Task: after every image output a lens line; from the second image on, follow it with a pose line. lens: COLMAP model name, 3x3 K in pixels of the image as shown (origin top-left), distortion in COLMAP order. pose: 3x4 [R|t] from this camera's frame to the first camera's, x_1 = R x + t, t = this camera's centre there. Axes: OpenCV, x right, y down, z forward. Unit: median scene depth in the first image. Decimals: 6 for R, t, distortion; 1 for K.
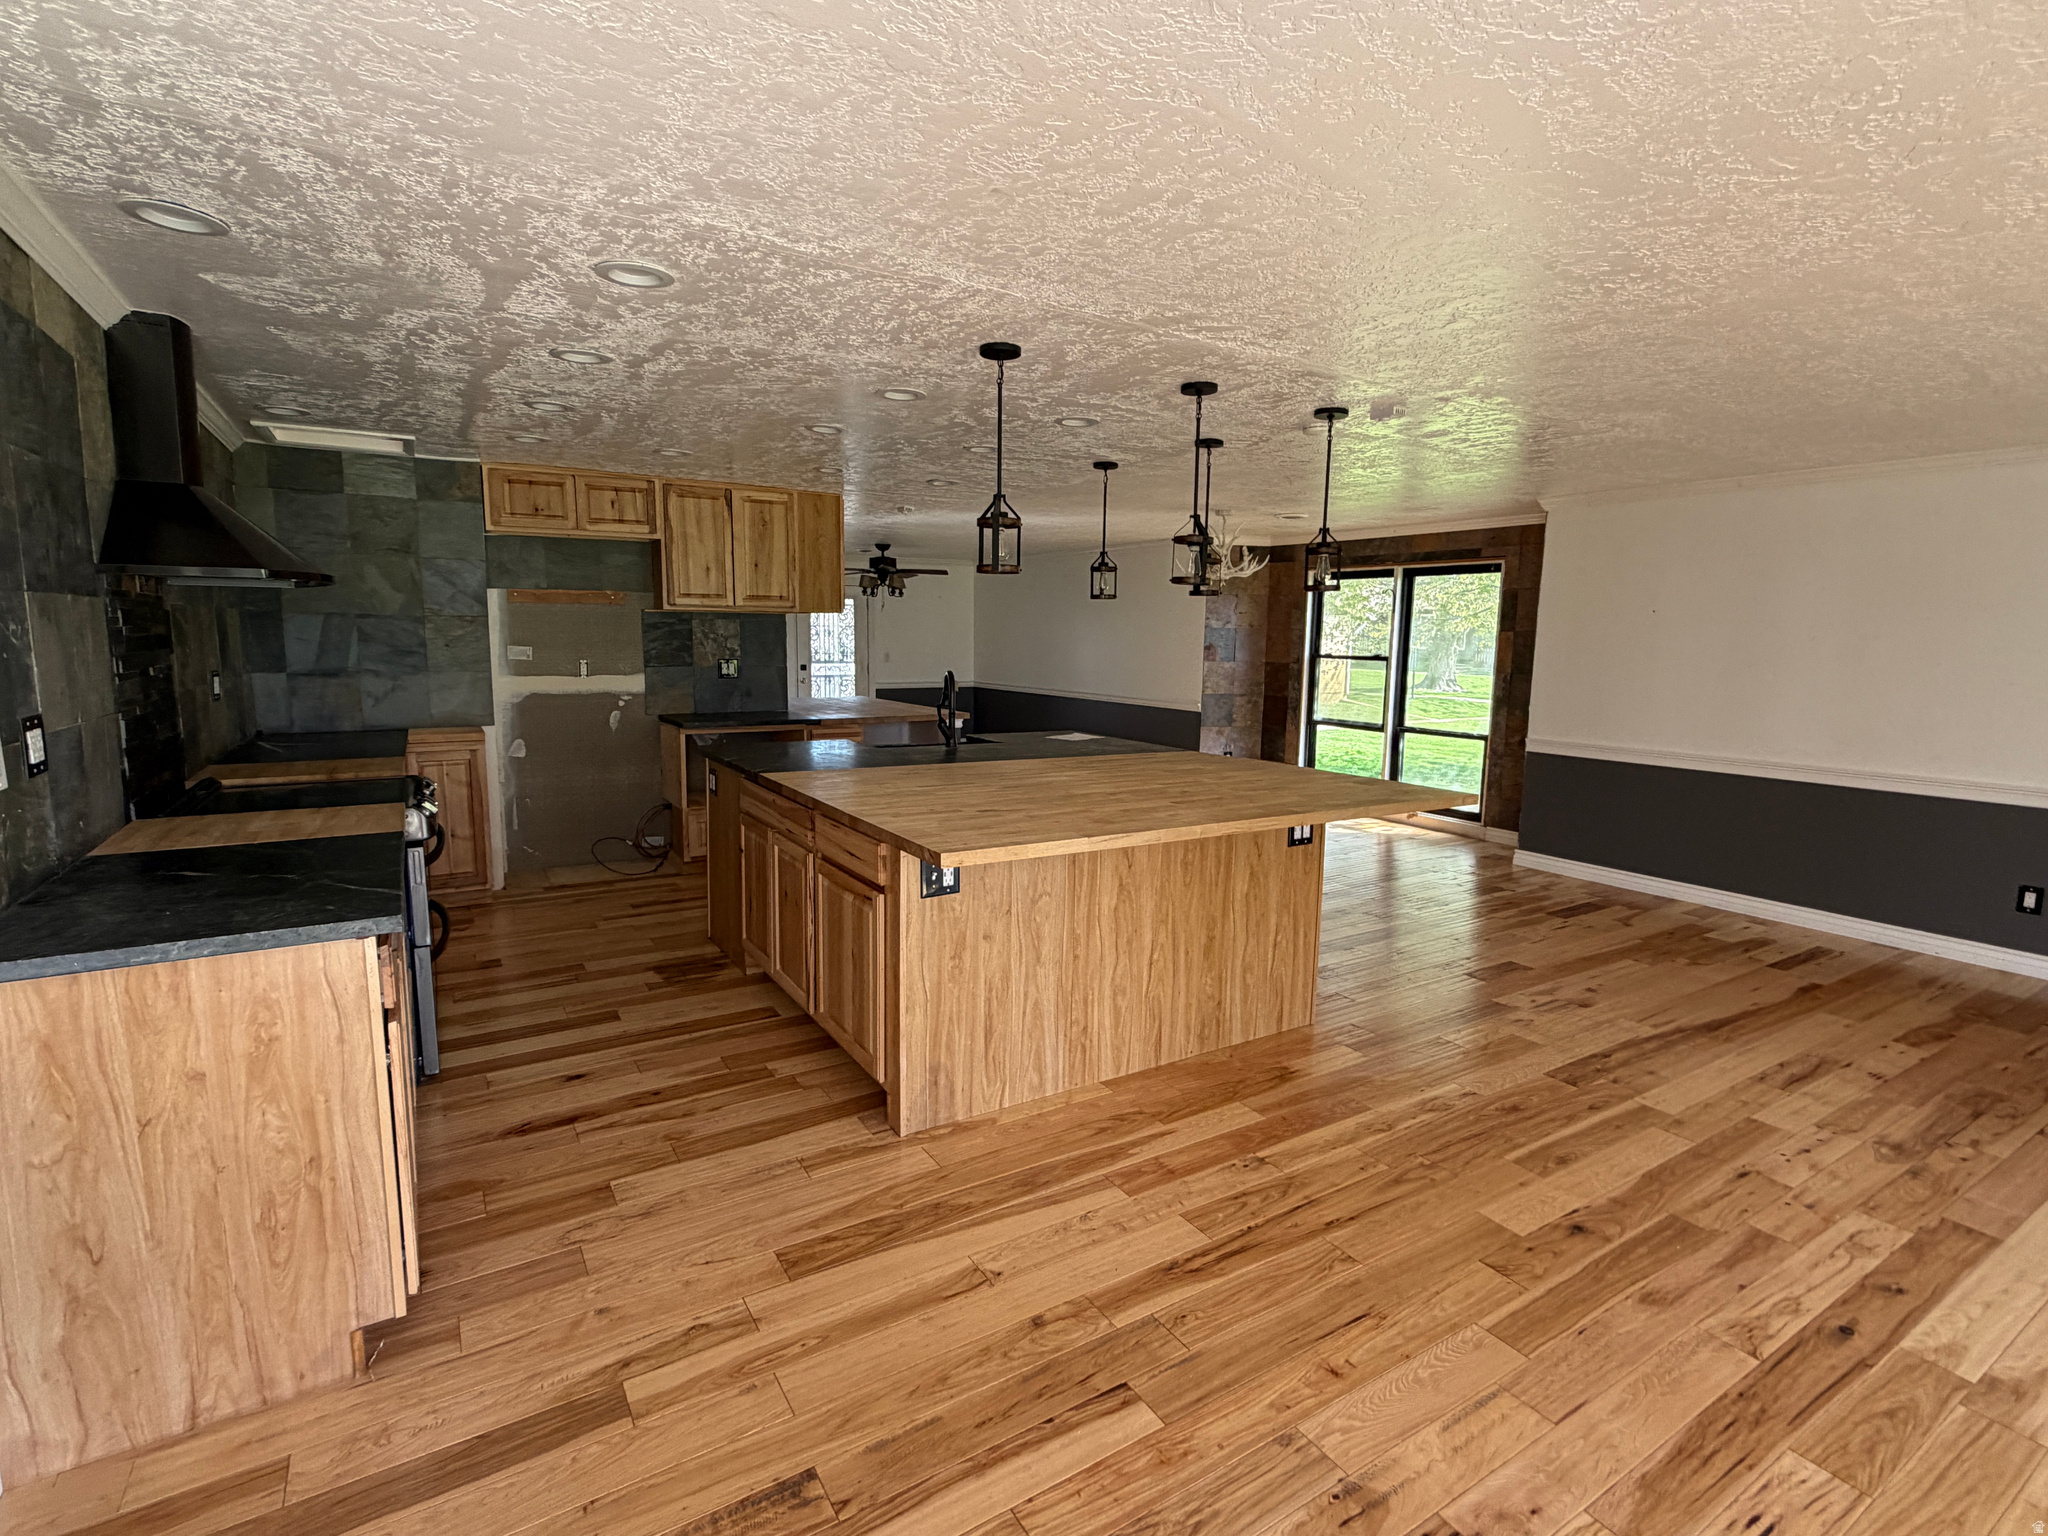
lens RADIAL K [[987.9, 0, 1024.0], [0, 987.9, 768.0], [0, 0, 1]] dist [-0.004425, 0.000134]
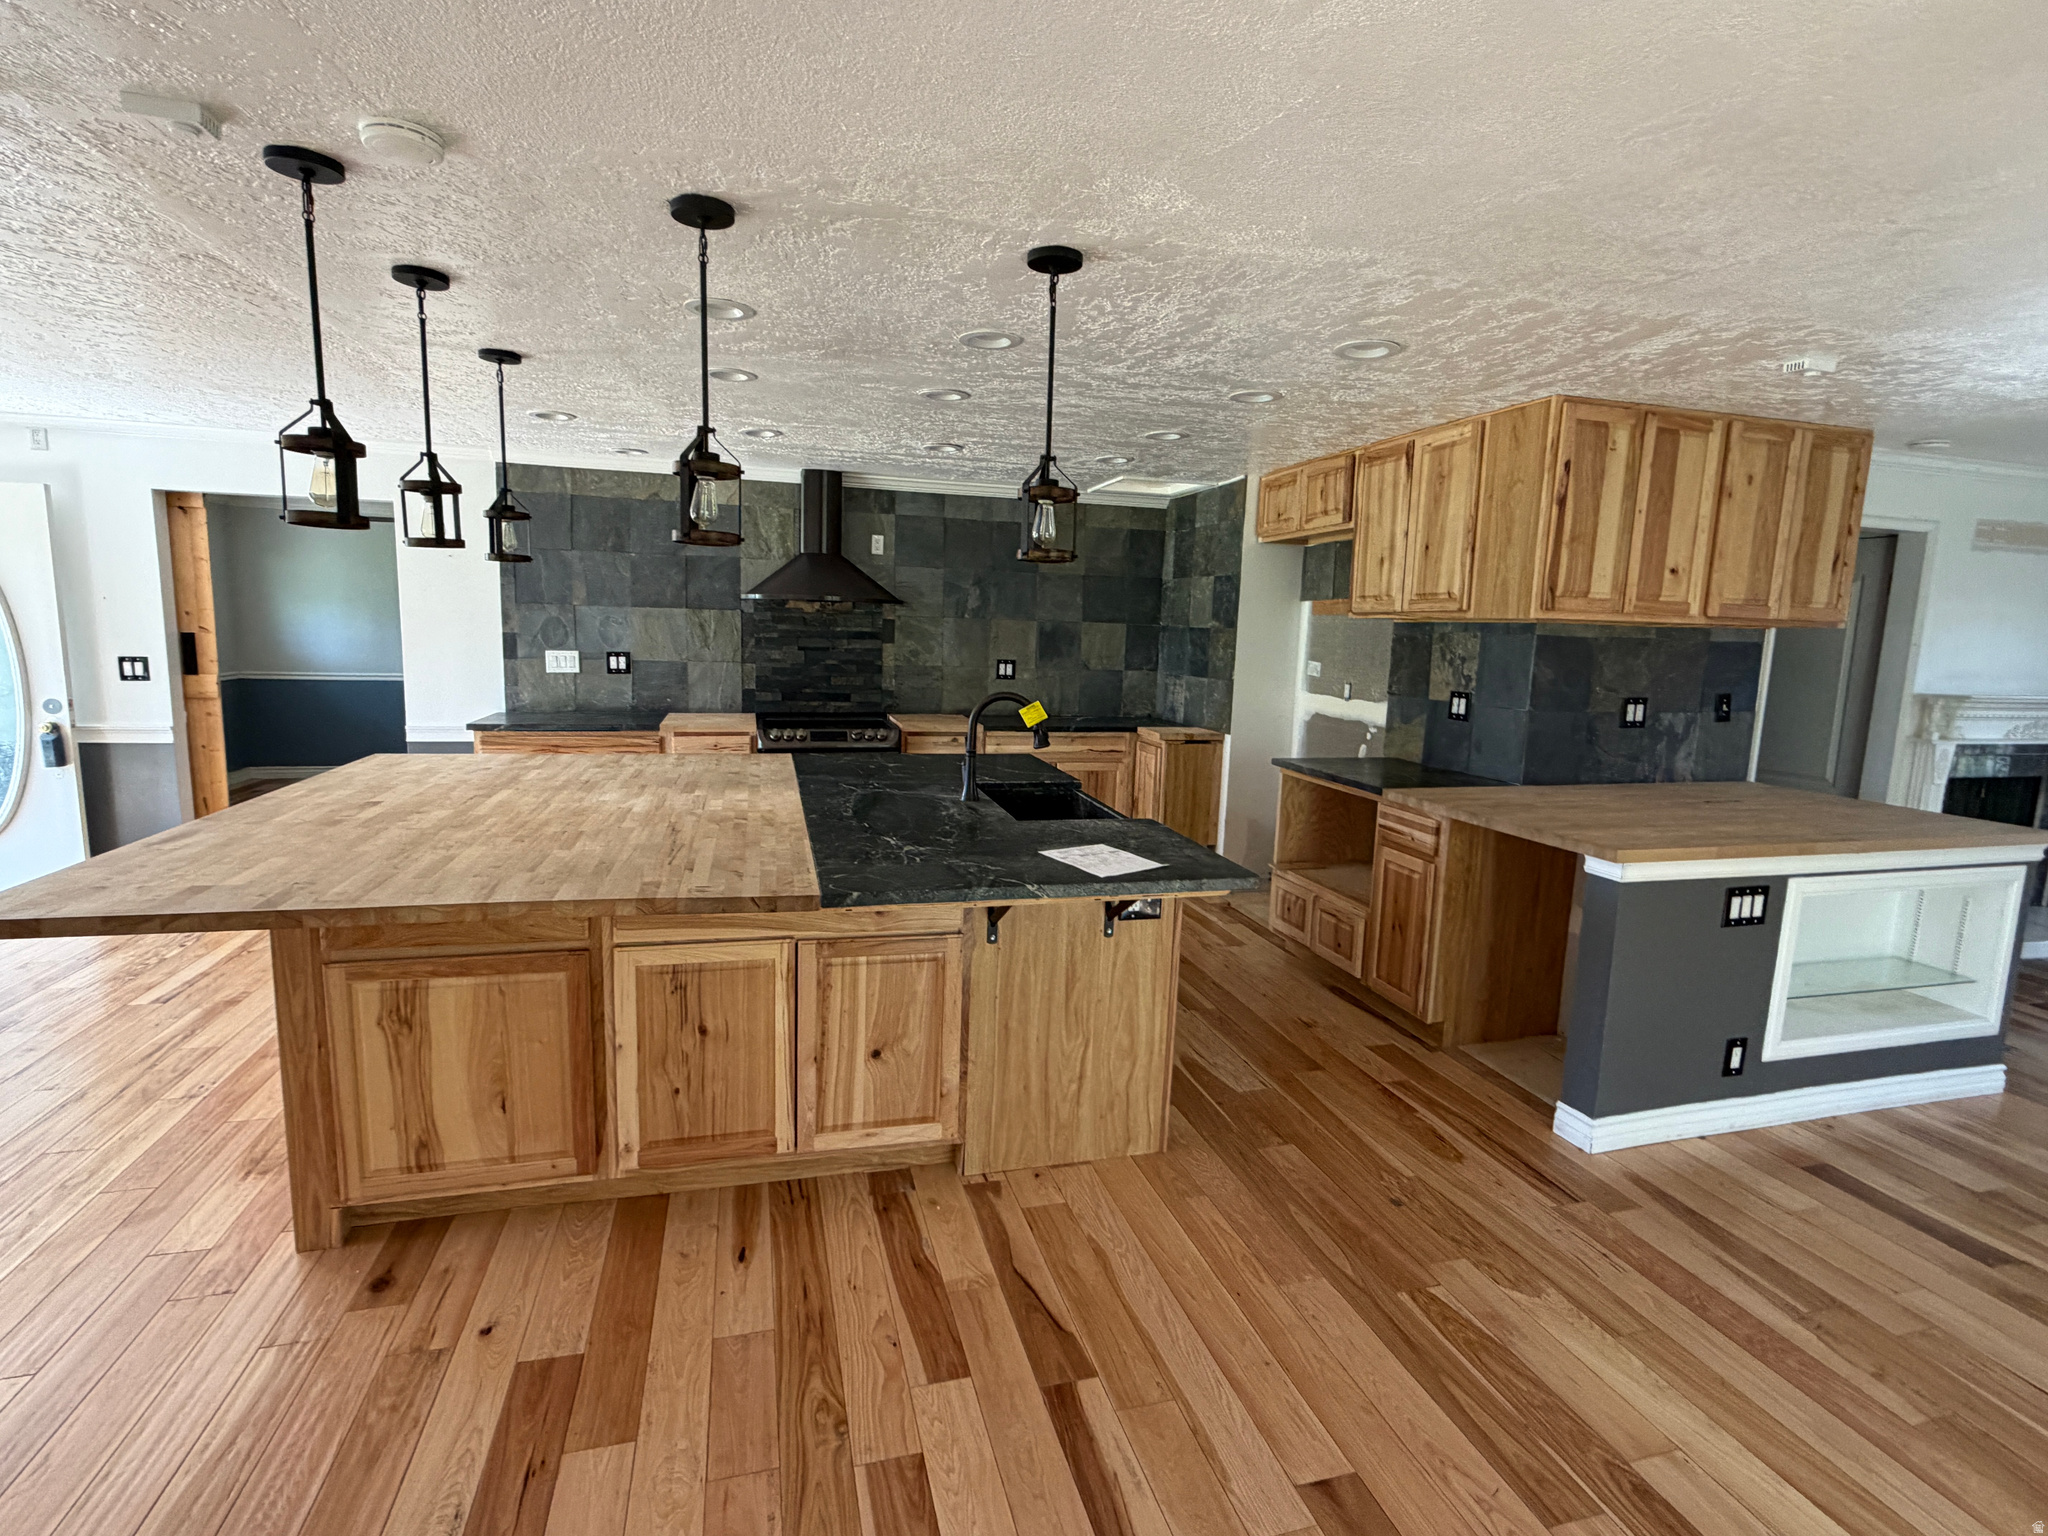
lens RADIAL K [[987.9, 0, 1024.0], [0, 987.9, 768.0], [0, 0, 1]] dist [-0.004425, 0.000134]
pose [[-0.281408, 0.113700, -0.952828, 0.526171], [-0.166693, 0.972067, 0.165227, -0.150422], [0.944999, 0.205326, -0.254594, 1.119972]]
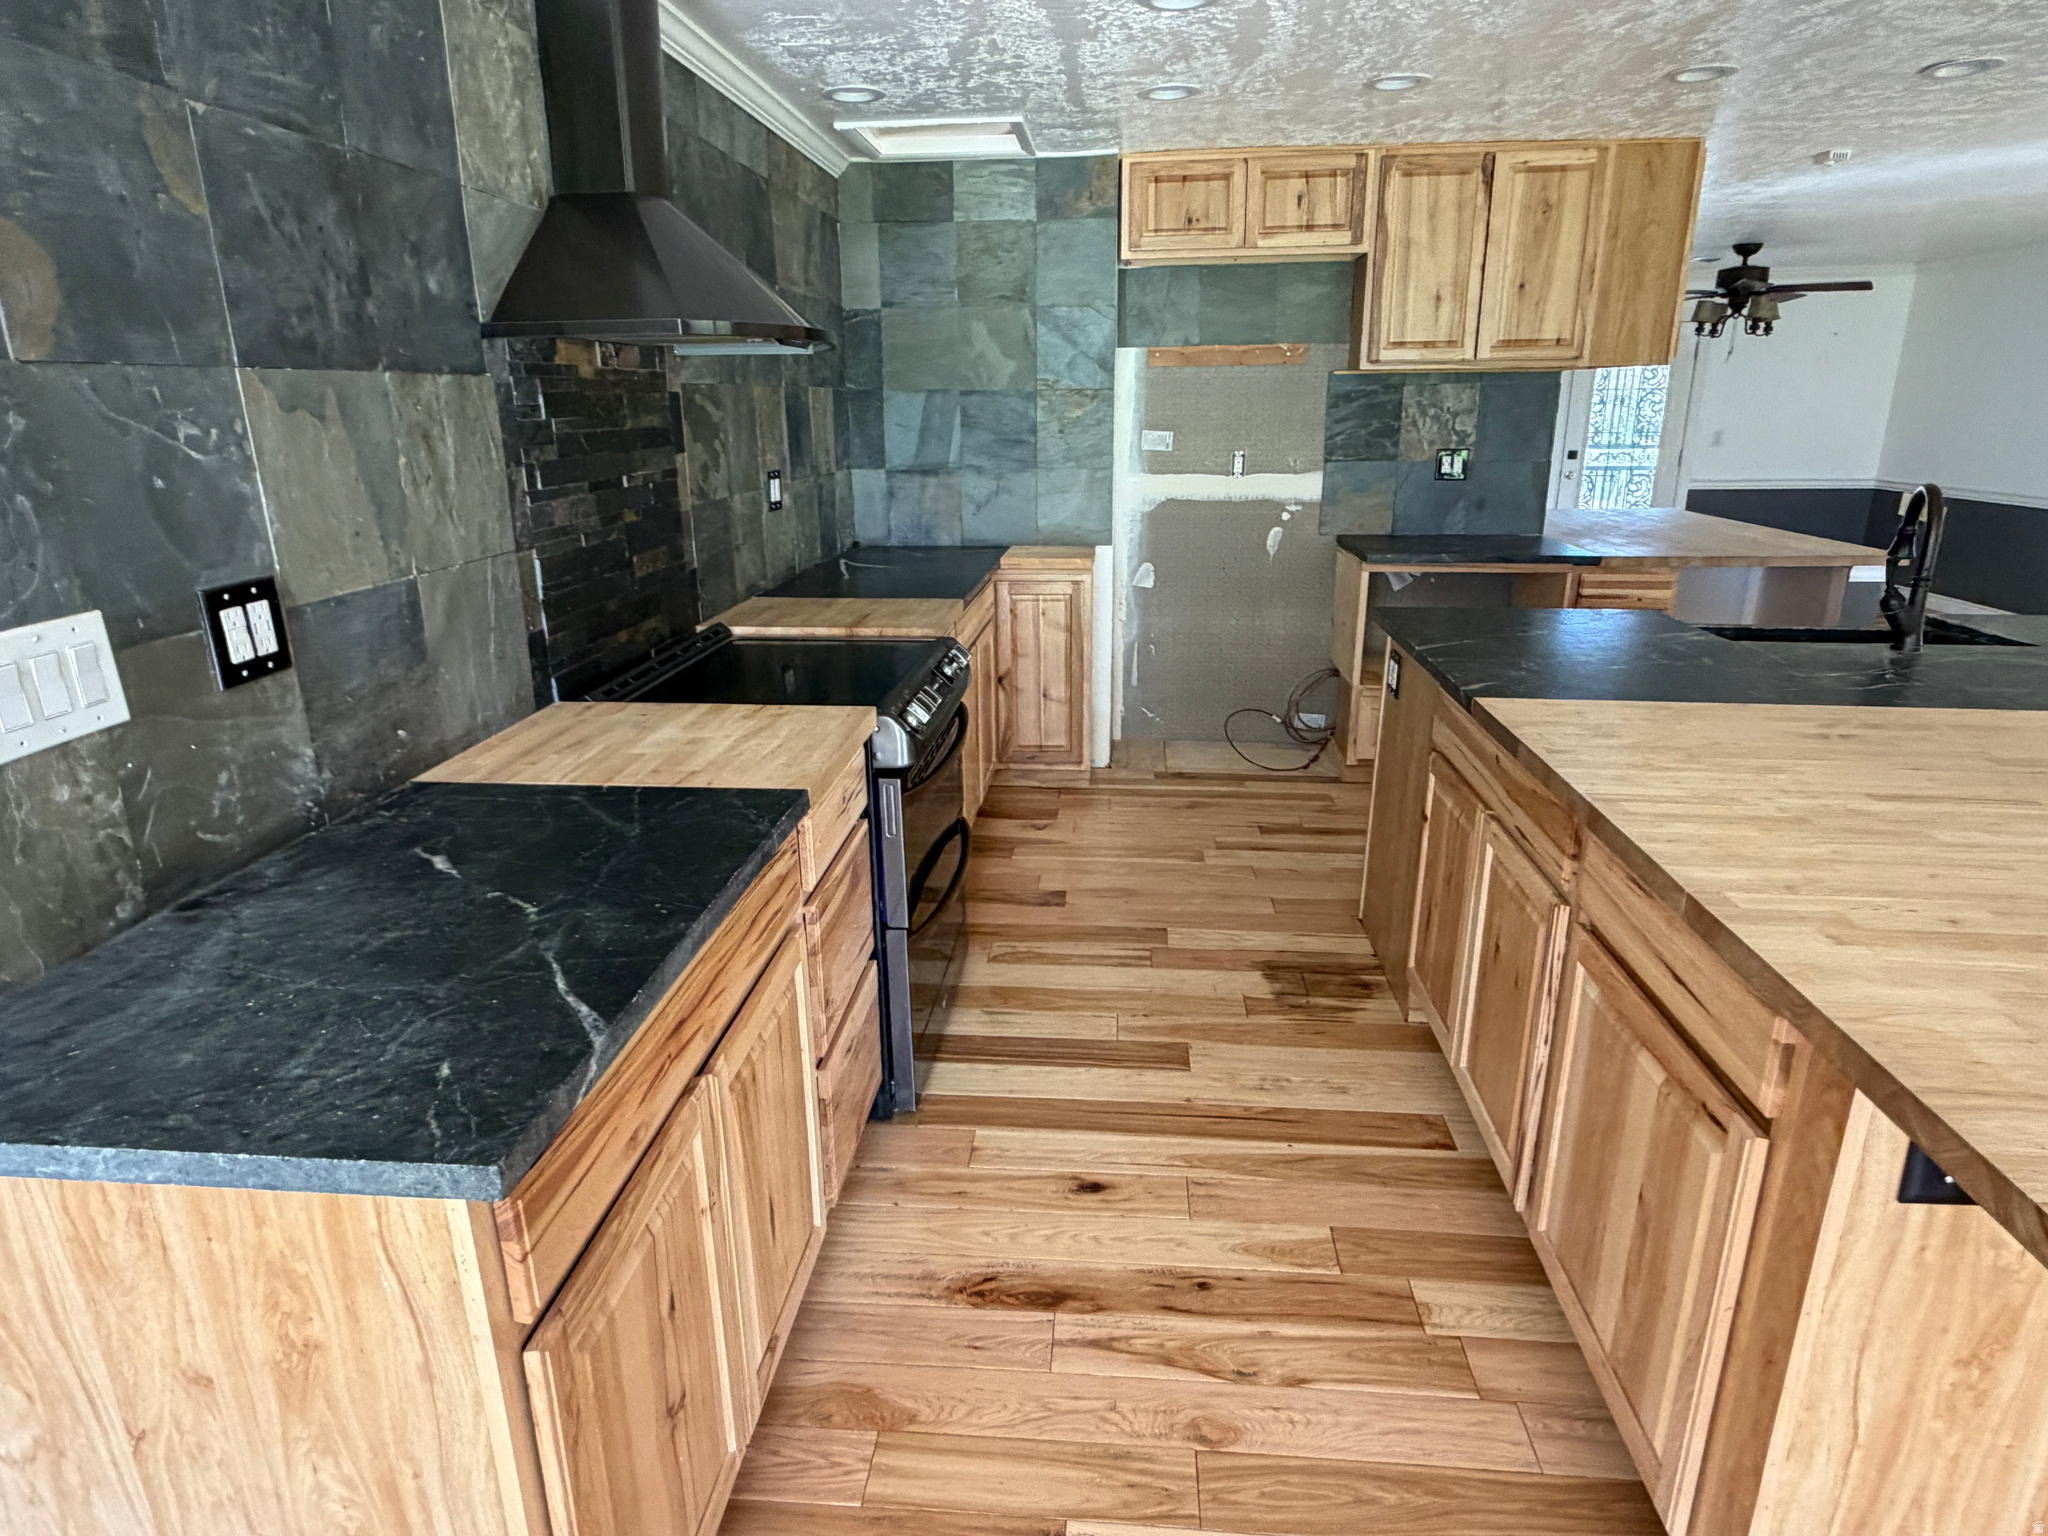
lens RADIAL K [[1167.5, 0, 1024.0], [0, 1167.5, 768.0], [0, 0, 1]] dist [-0.003068, 0.001642]
pose [[0.803361, 0.158305, -0.574065, -0.075751], [-0.060396, 0.980707, 0.185921, -0.040513], [0.592421, -0.114690, 0.797423, 0.275854]]
